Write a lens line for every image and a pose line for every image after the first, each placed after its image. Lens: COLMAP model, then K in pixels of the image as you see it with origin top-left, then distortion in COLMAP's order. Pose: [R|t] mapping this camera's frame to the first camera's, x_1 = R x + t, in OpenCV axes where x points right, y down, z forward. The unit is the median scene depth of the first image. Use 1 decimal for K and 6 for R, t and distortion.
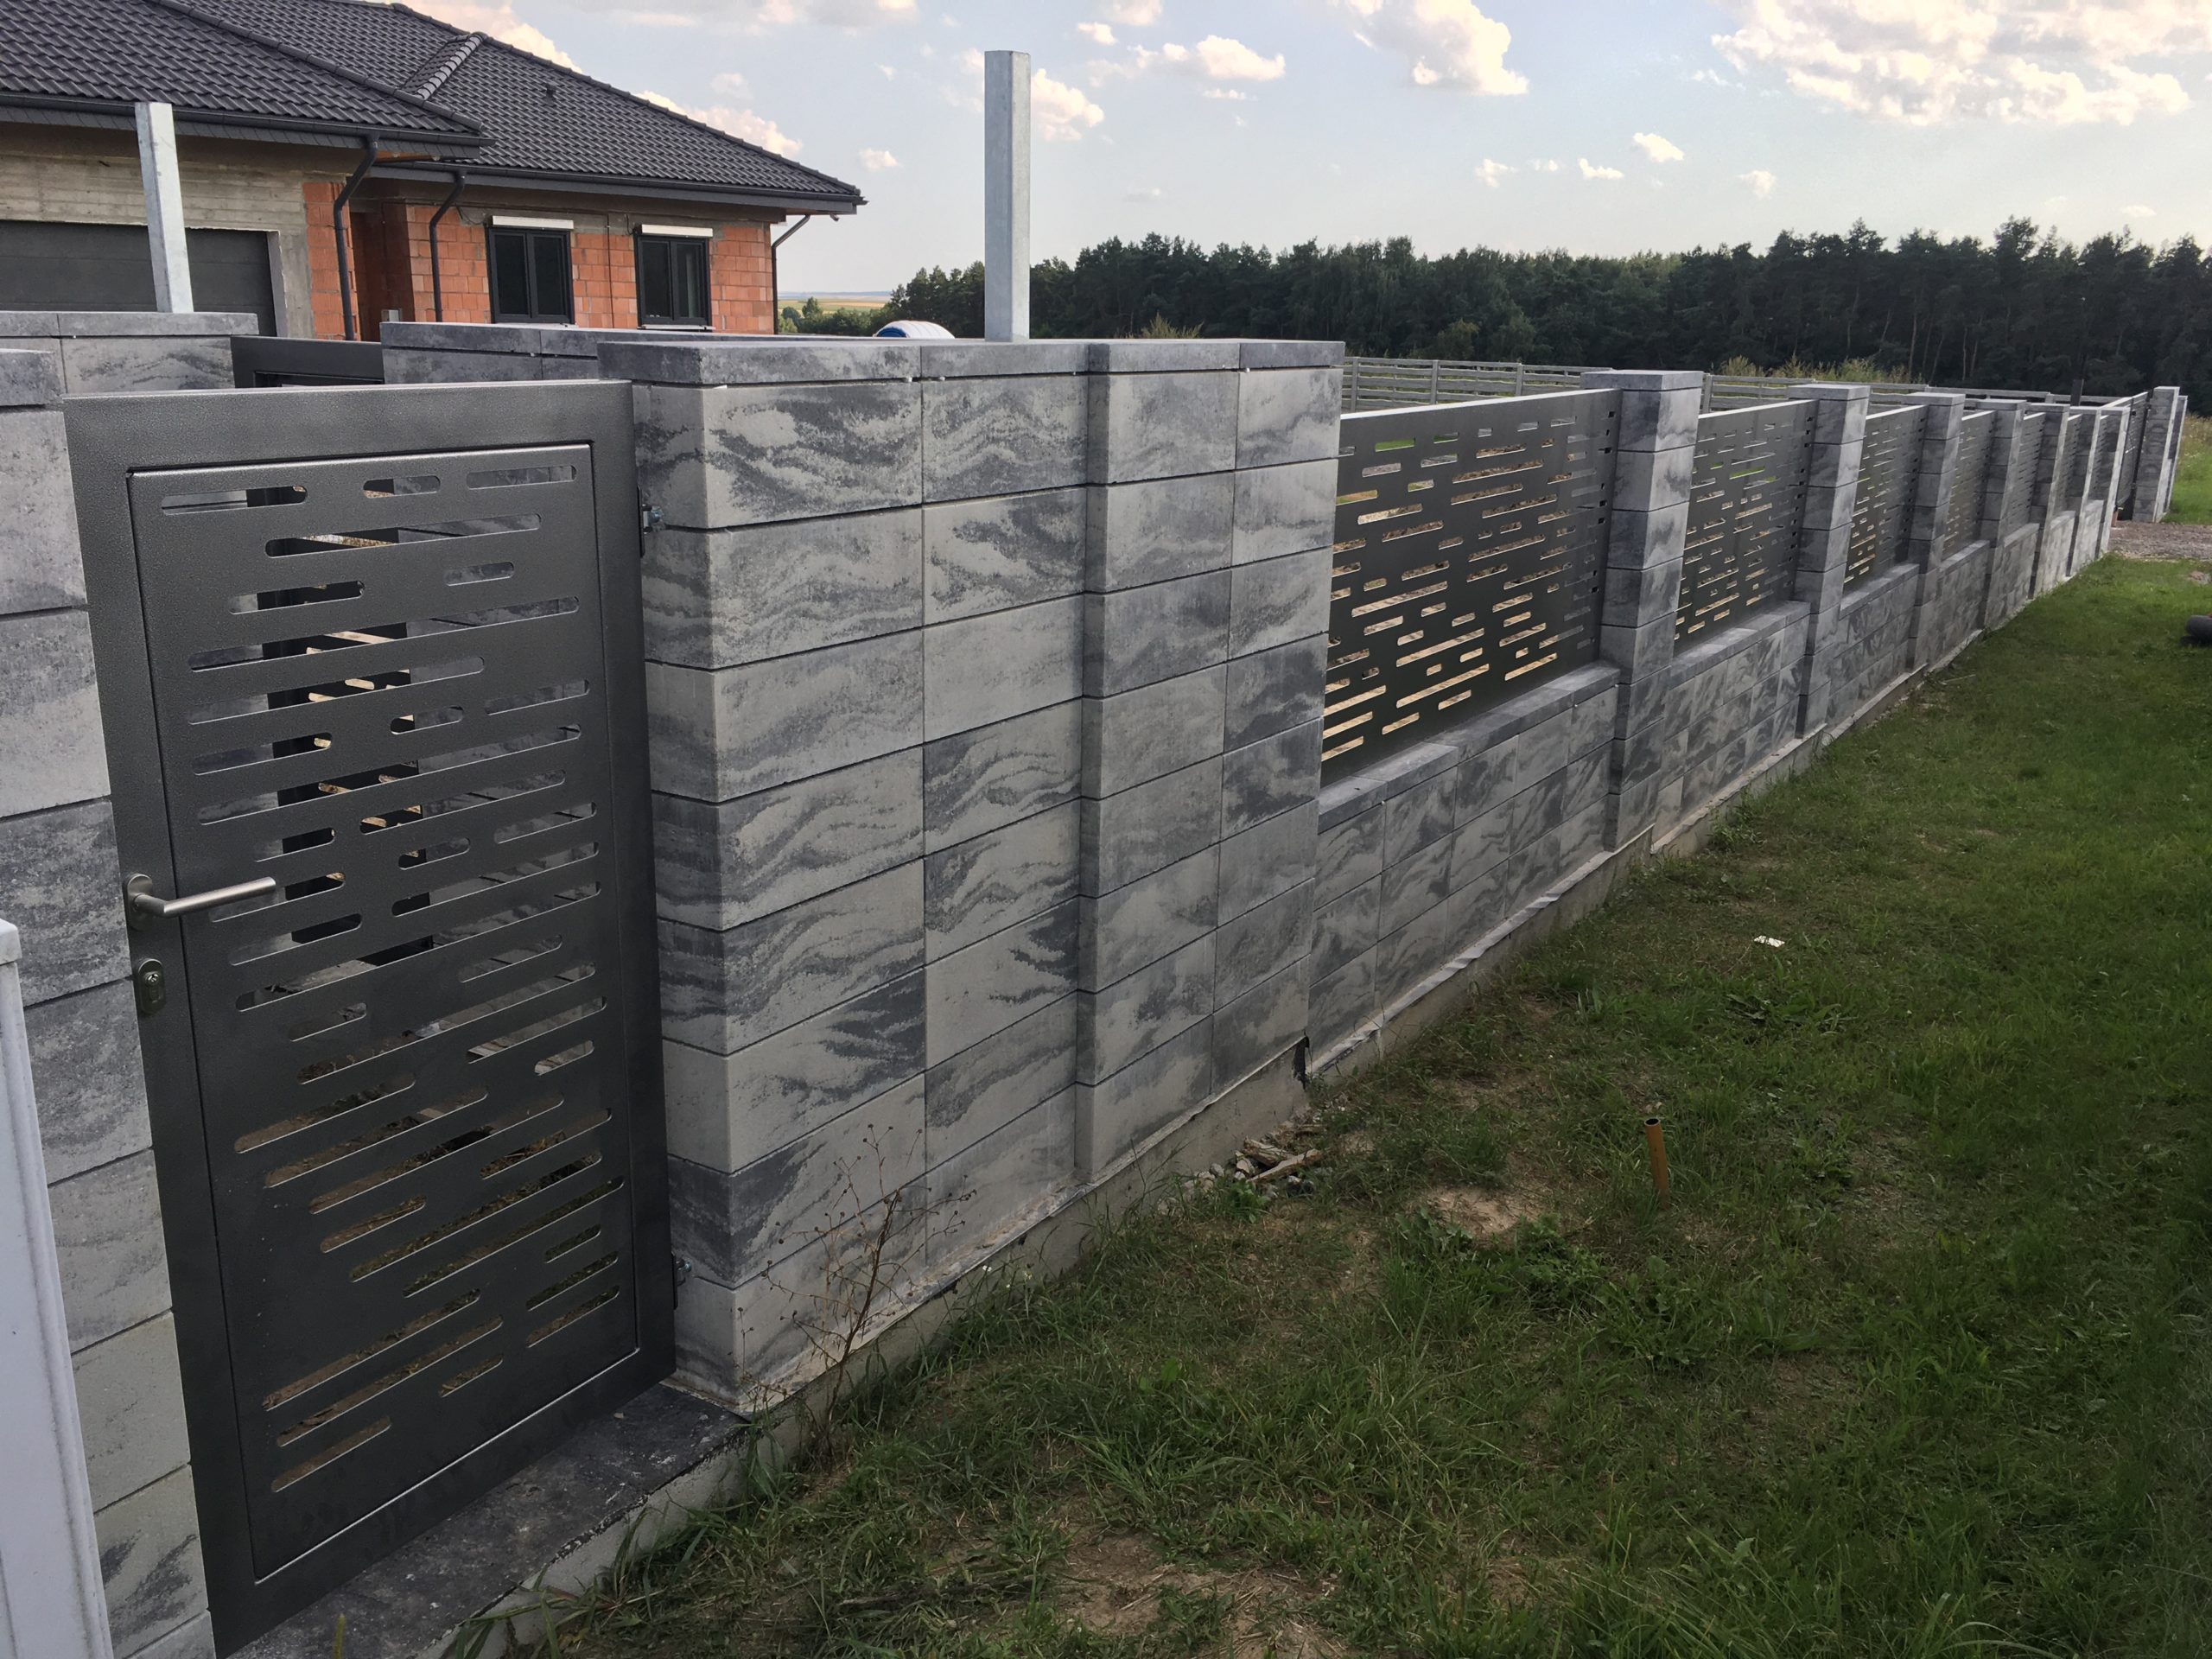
lens RADIAL K [[1886.3, 0, 1116.9], [0, 1886.3, 823.3], [0, 0, 1]] dist [0.072192, -0.091248]
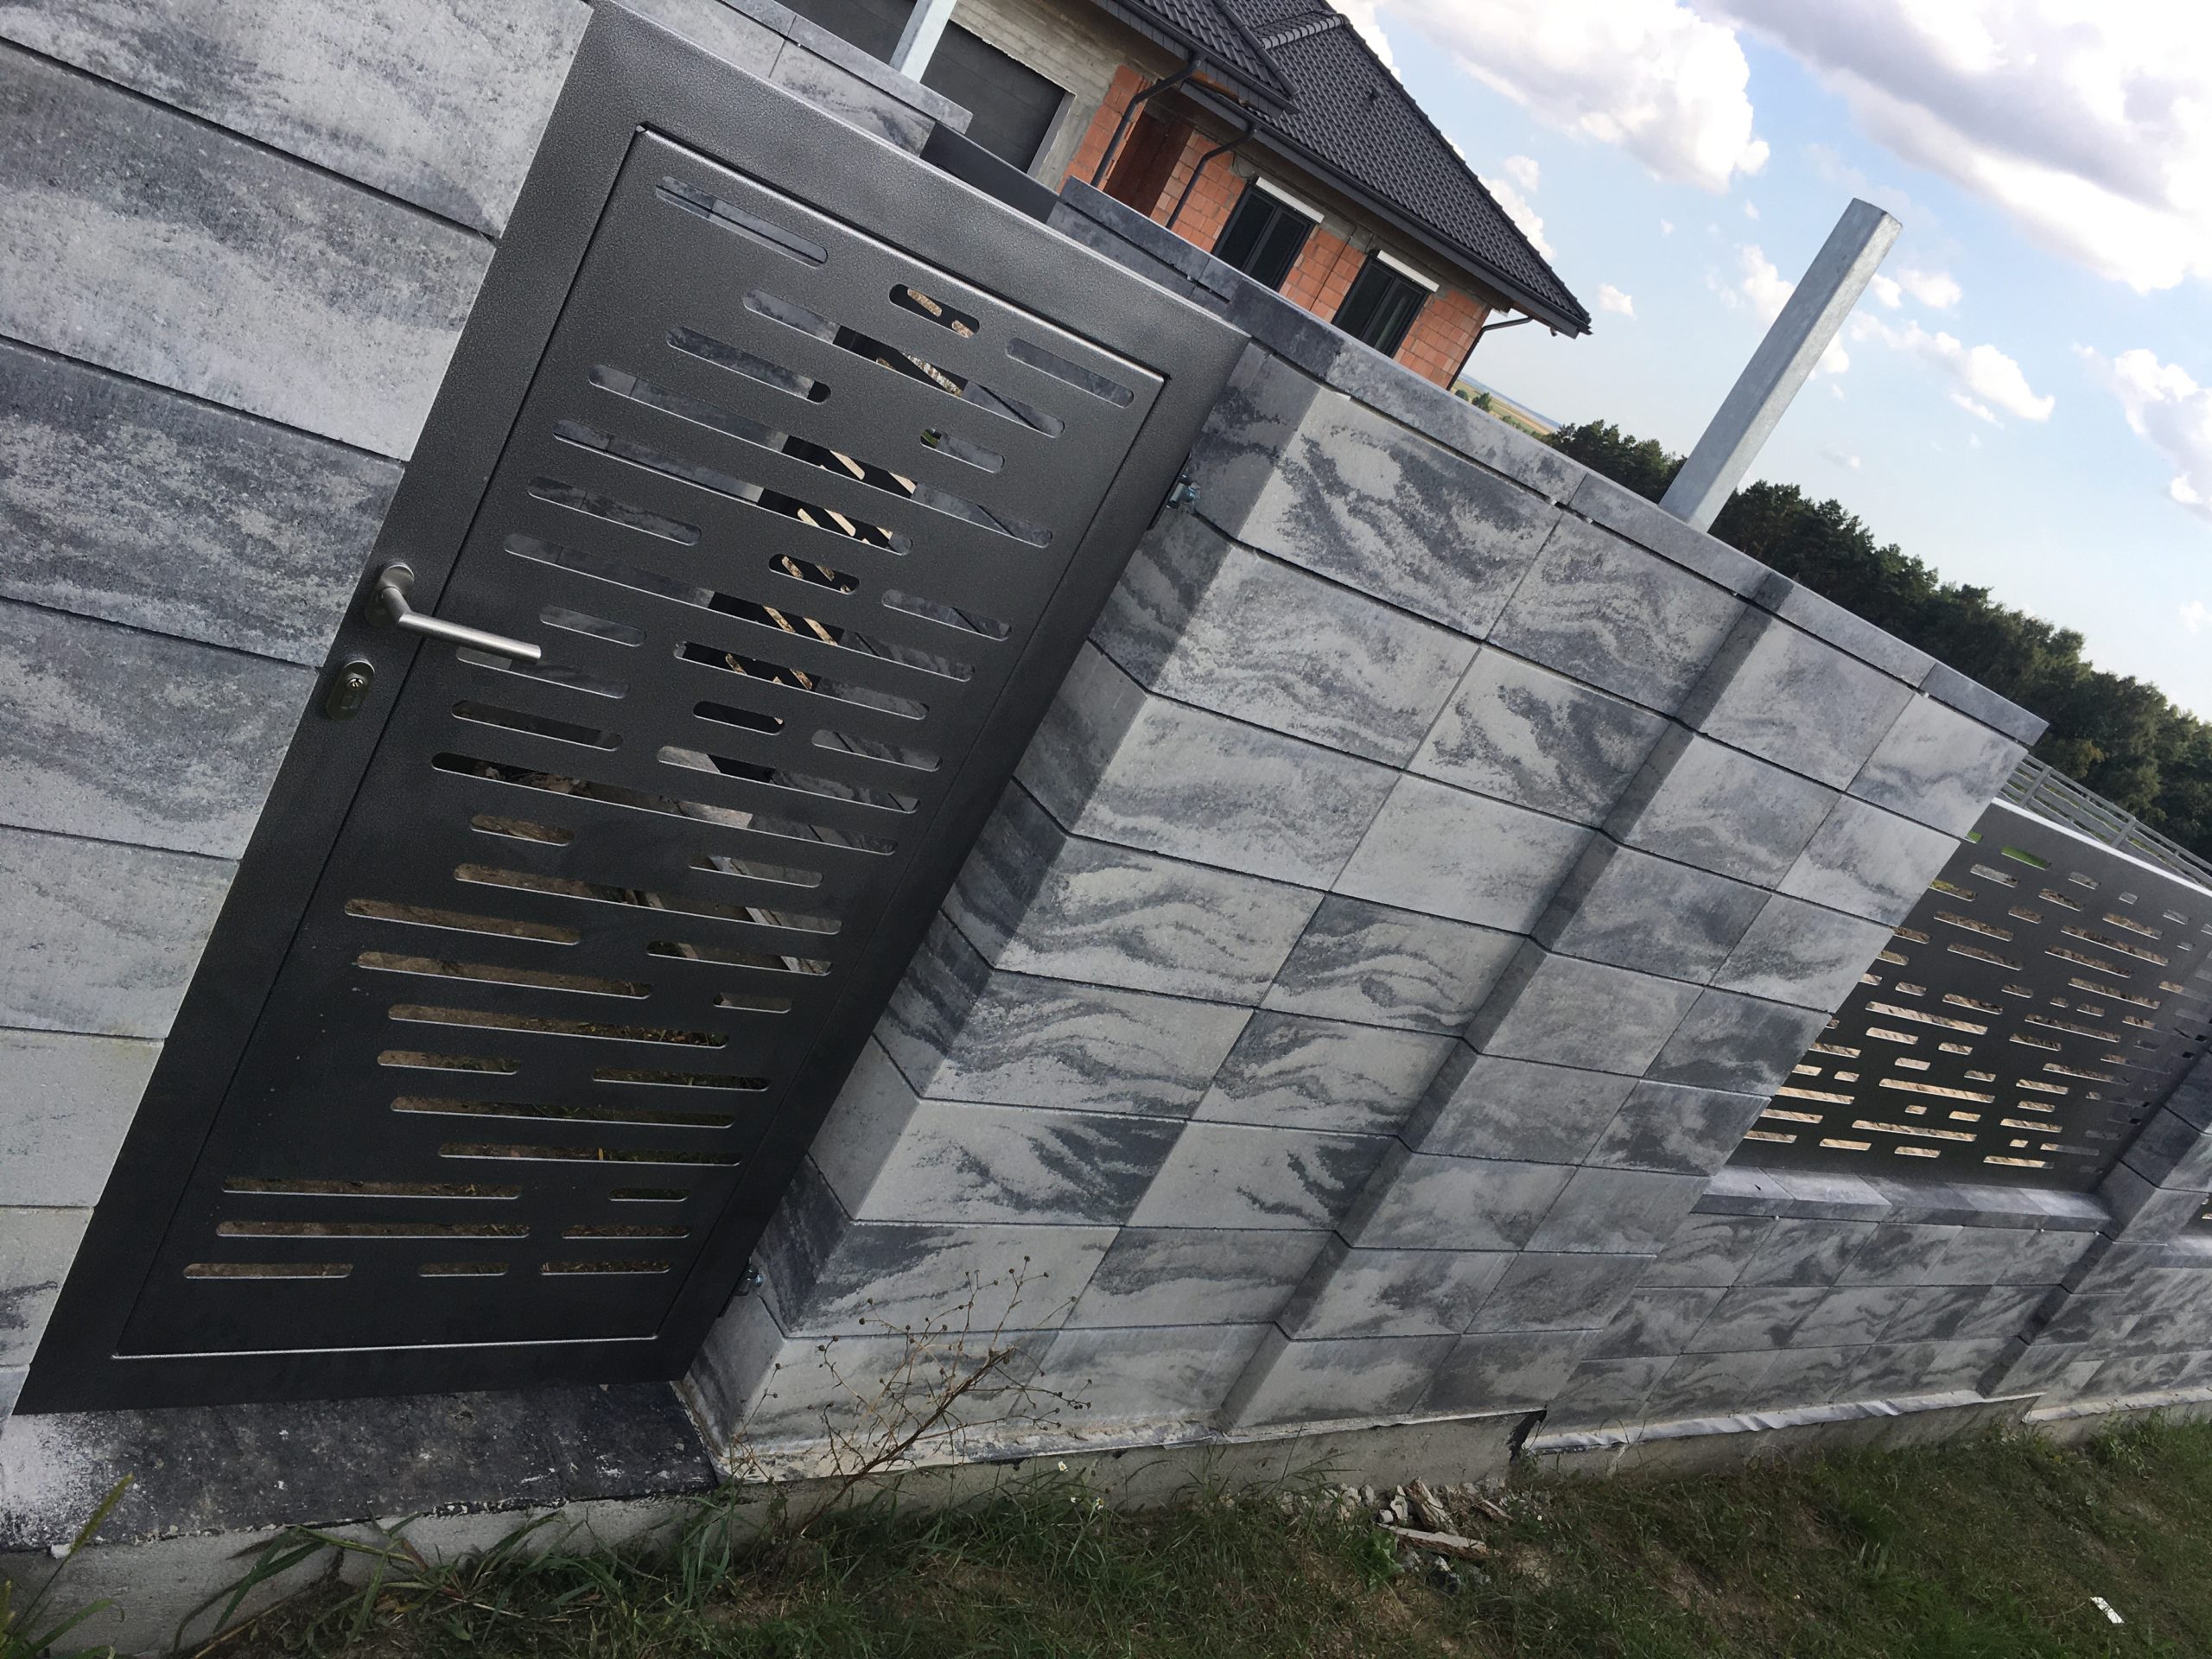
lens RADIAL K [[1893.1, 0, 1123.0], [0, 1893.1, 837.8], [0, 0, 1]] dist [0.072663, -0.091990]
pose [[0.831572, 0.518160, -0.199996, -0.026219], [-0.524362, 0.851132, 0.024892, -0.038417], [0.183121, 0.084171, 0.979480, 0.192461]]
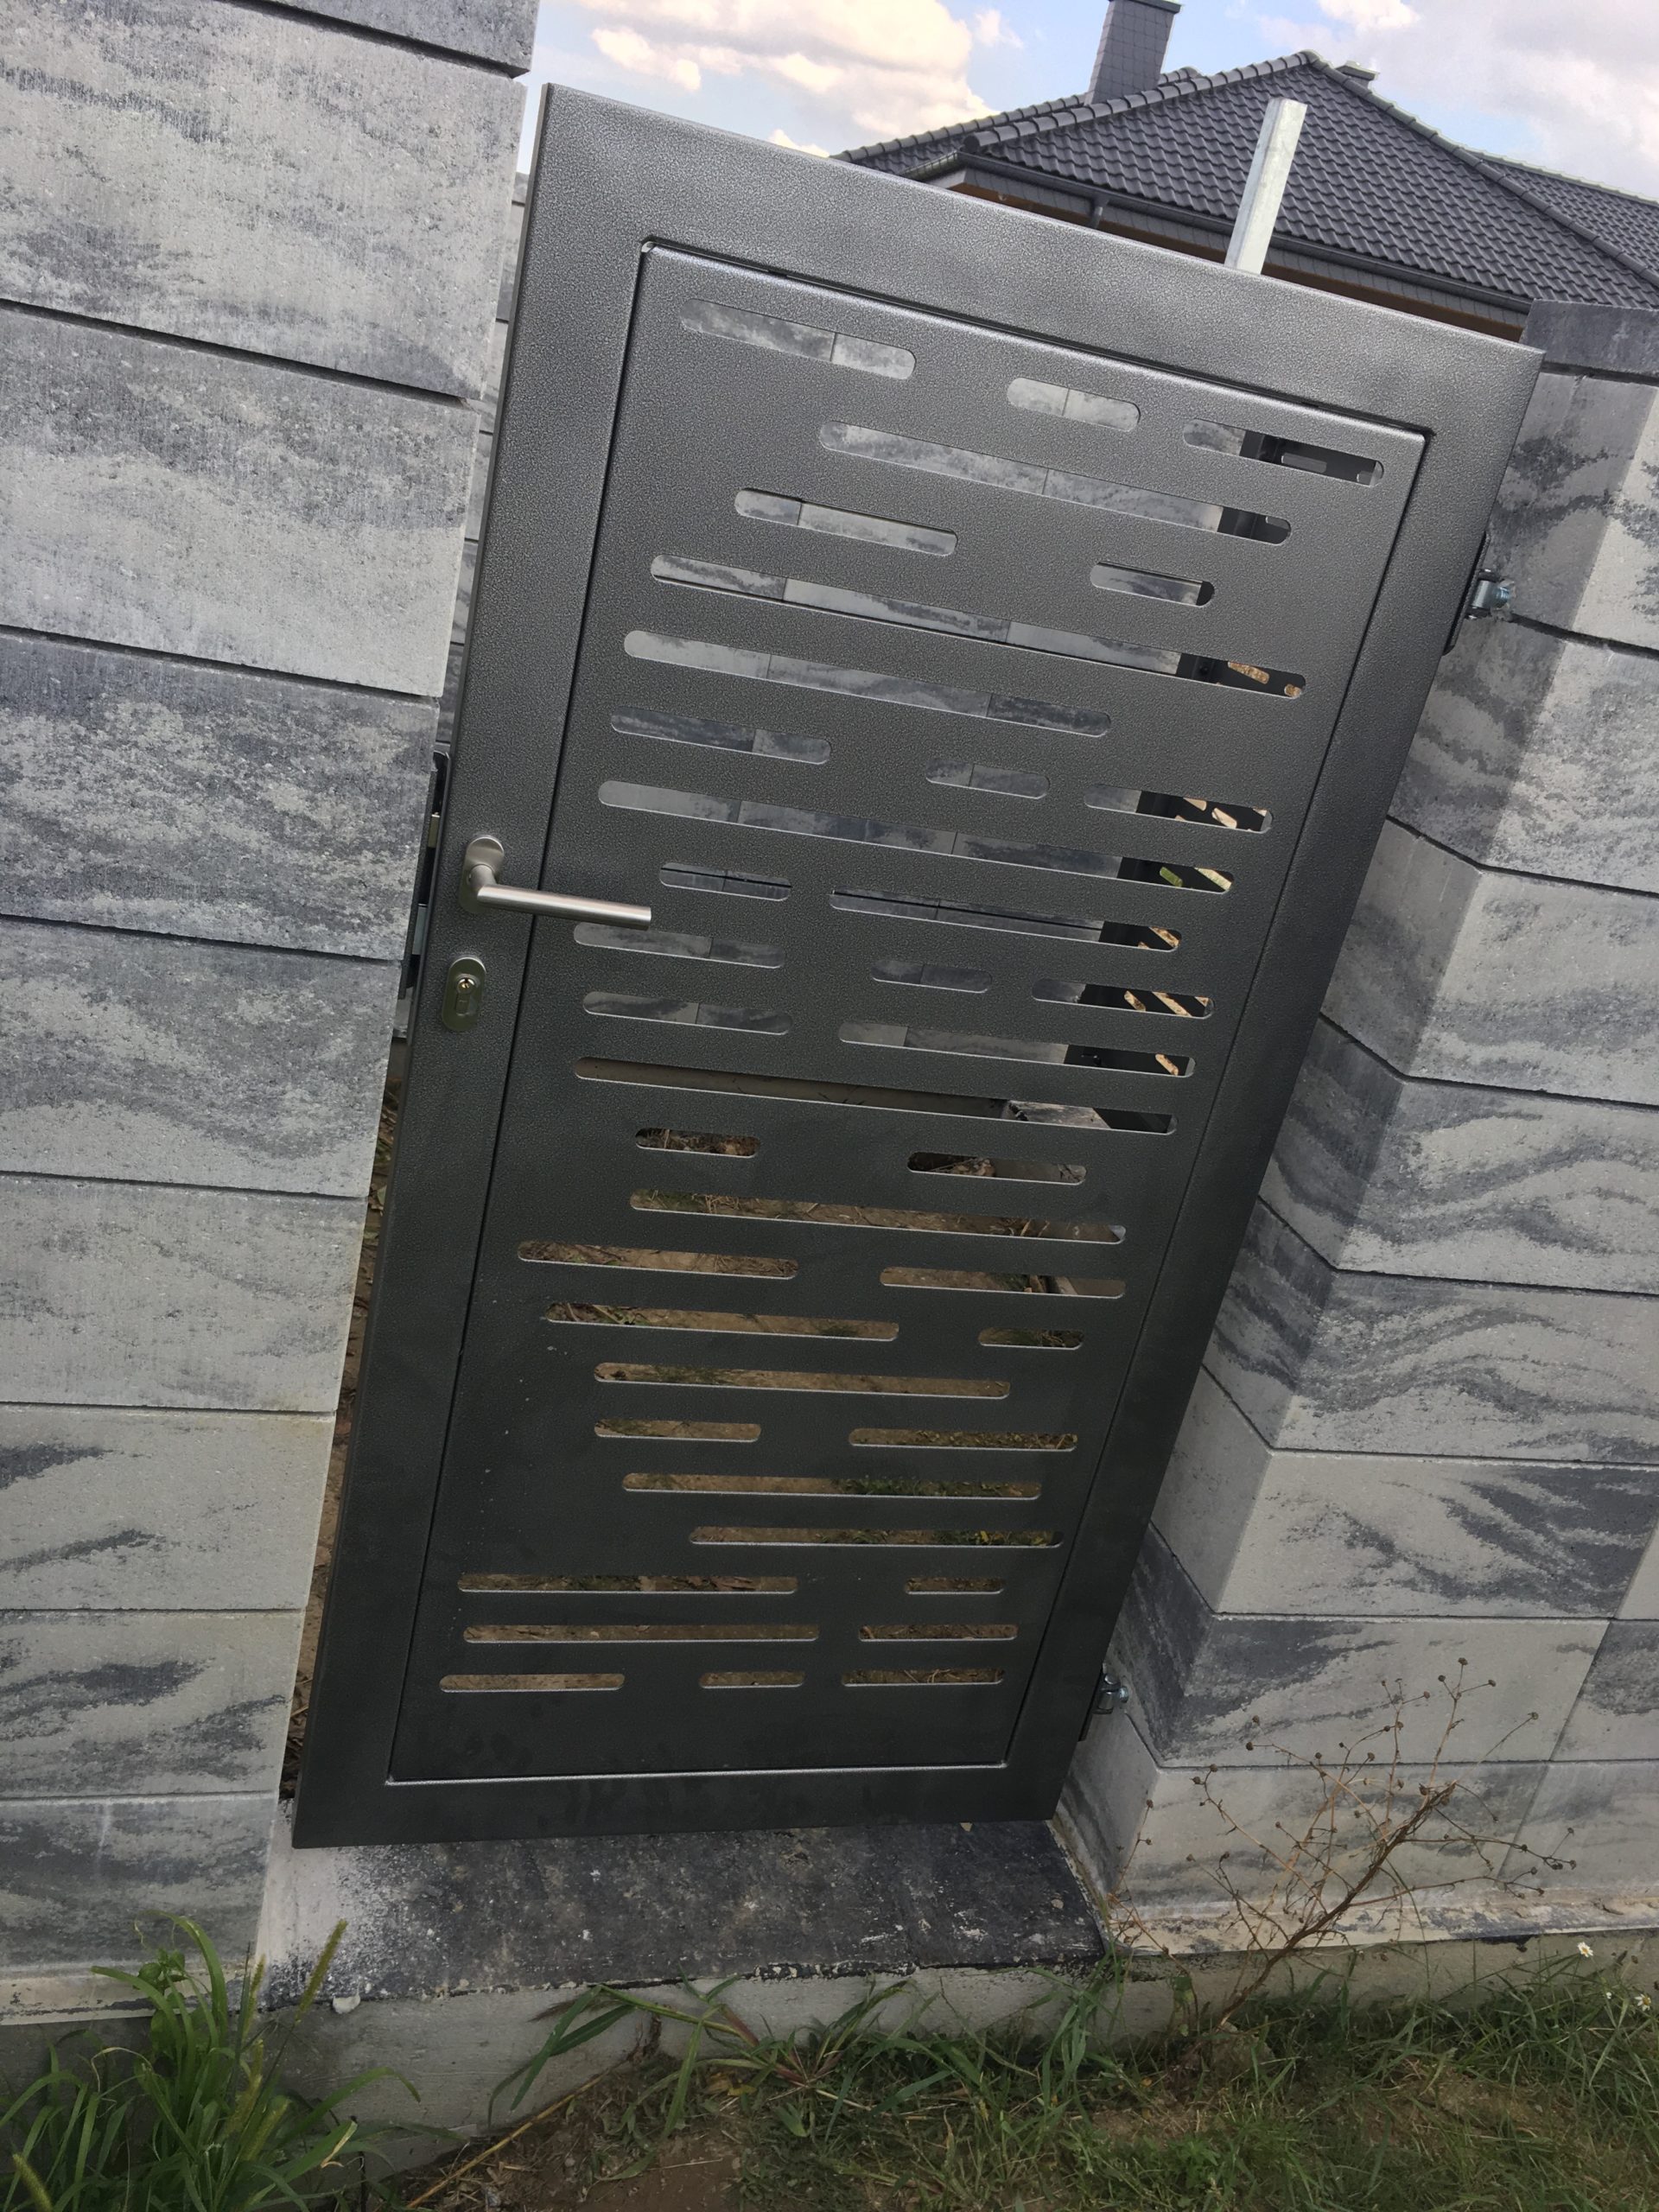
lens RADIAL K [[1885.4, 0, 827.3], [0, 1885.4, 1103.1], [0, 0, 1]] dist [0.075357, -0.098027]
pose [[0.722222, 0.377403, -0.579622, 0.011982], [-0.367729, 0.919279, 0.140361, -0.018694], [0.585807, 0.111772, 0.802706, 0.370427]]
